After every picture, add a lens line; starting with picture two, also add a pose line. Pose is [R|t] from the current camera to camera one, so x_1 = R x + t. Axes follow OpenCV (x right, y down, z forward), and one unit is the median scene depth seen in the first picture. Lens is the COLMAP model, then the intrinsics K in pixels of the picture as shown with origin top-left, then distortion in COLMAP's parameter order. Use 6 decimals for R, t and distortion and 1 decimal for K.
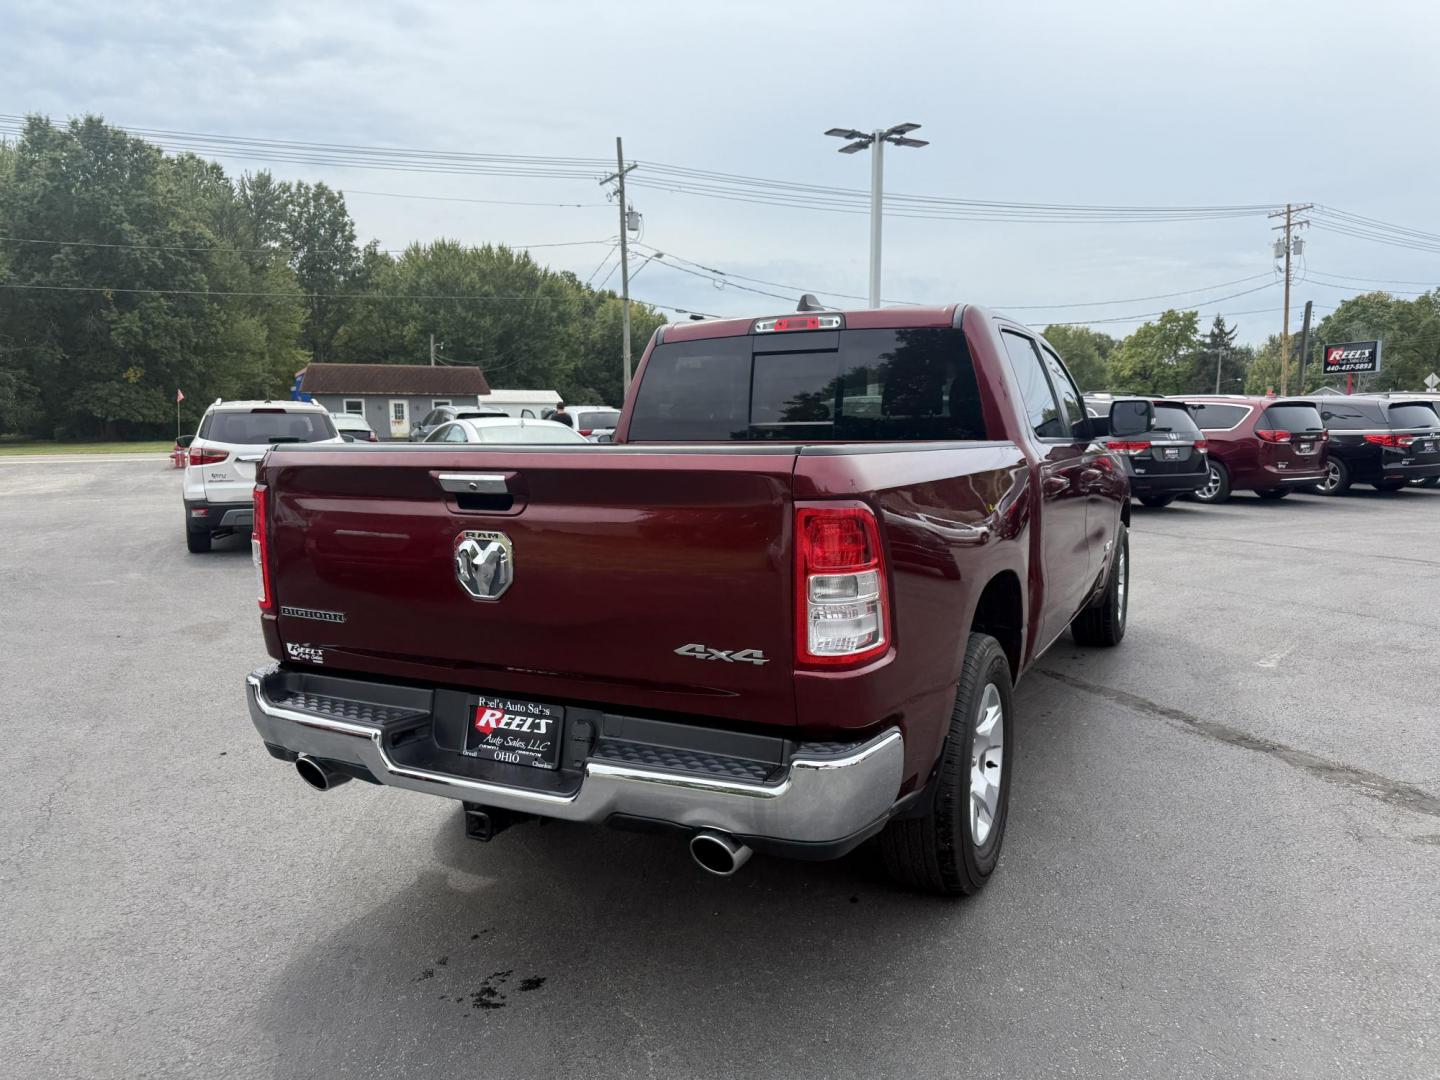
lens RADIAL K [[1015.0, 0, 729.1], [0, 1015.0, 530.2], [0, 0, 1]] dist [0.054421, -0.065803]
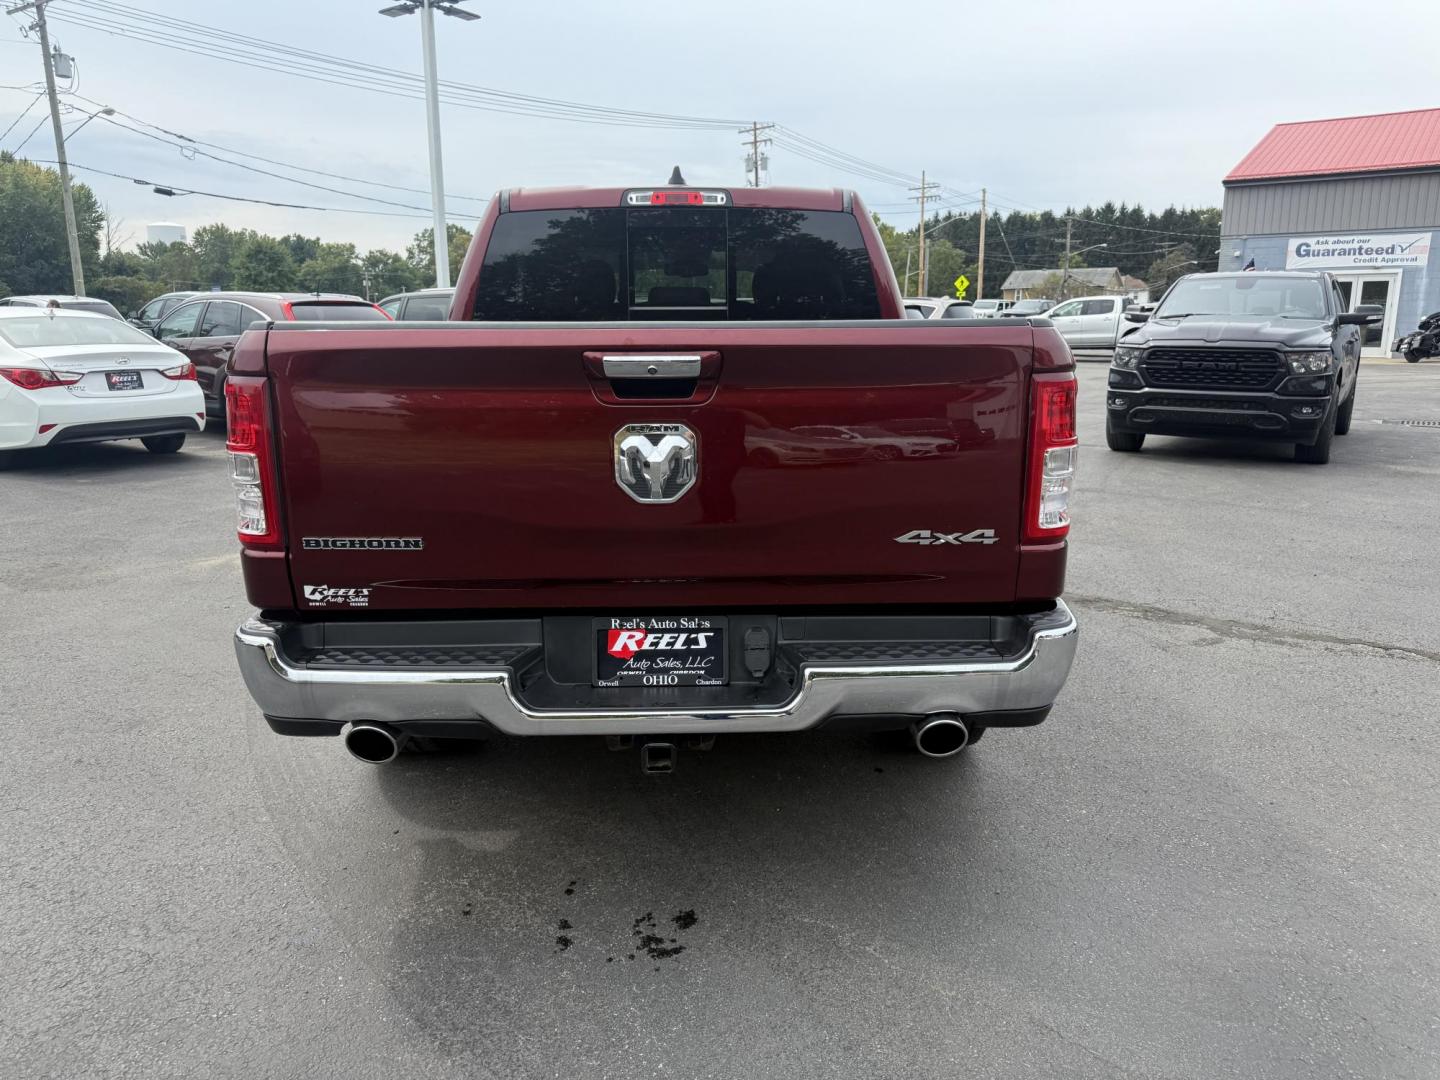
lens RADIAL K [[1015.0, 0, 723.3], [0, 1015.0, 528.7], [0, 0, 1]] dist [0.054421, -0.065803]
pose [[0.887723, -0.086859, 0.452109, -0.548677], [0.043540, 0.993479, 0.105376, 0.001438], [-0.458314, -0.073860, 0.885716, 0.203184]]
